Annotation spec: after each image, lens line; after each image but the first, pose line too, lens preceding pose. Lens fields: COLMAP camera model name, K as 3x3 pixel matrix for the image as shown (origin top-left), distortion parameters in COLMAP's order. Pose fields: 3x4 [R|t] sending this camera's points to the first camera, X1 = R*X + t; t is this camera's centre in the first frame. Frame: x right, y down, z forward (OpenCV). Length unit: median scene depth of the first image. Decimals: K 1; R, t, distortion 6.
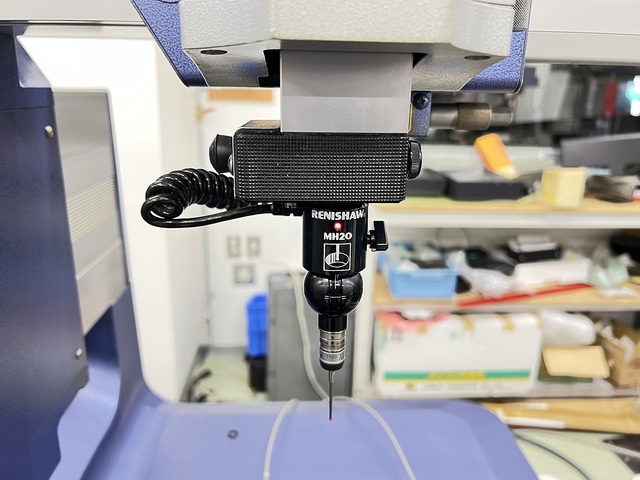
lens RADIAL K [[479.2, 0, 318.7], [0, 479.2, 234.8], [0, 0, 1]] dist [0.002280, 0.003742]
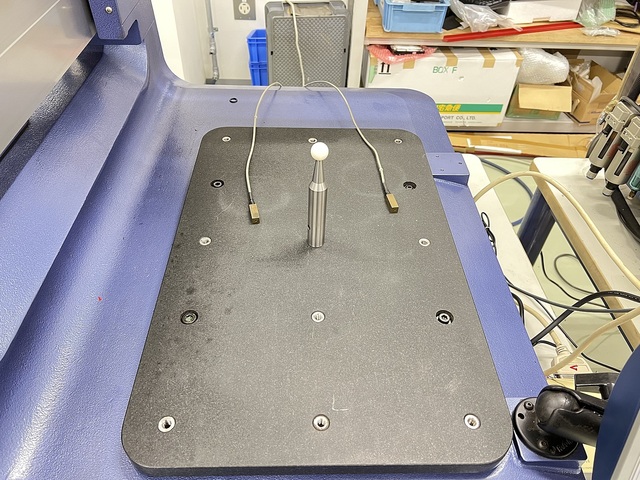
lens RADIAL K [[479.2, 0, 321.8], [0, 479.2, 236.7], [0, 0, 1]] dist [0.002280, 0.003742]
pose [[0.999634, 0.026250, -0.006476, 0.033858], [-0.020155, 0.883147, 0.468663, 0.036703], [0.018021, -0.468362, 0.883353, -0.146832]]
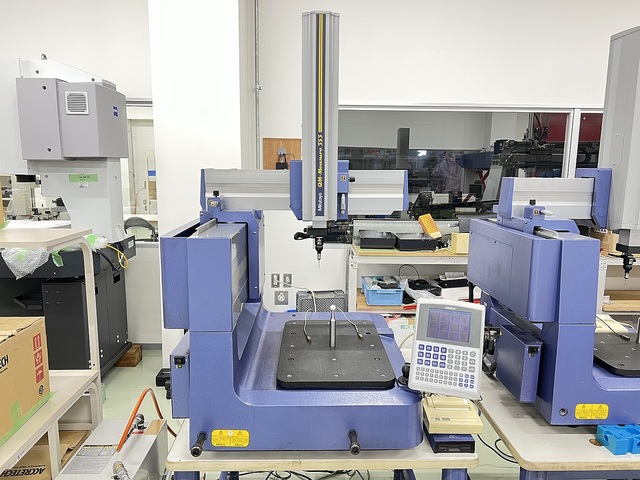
lens RADIAL K [[479.2, 0, 317.6], [0, 479.2, 238.6], [0, 0, 1]] dist [0.002280, 0.003742]
pose [[0.999312, -0.005428, -0.036680, 0.034206], [0.000686, 0.991763, -0.128085, 0.109386], [0.037073, 0.127972, 0.991085, -0.759363]]
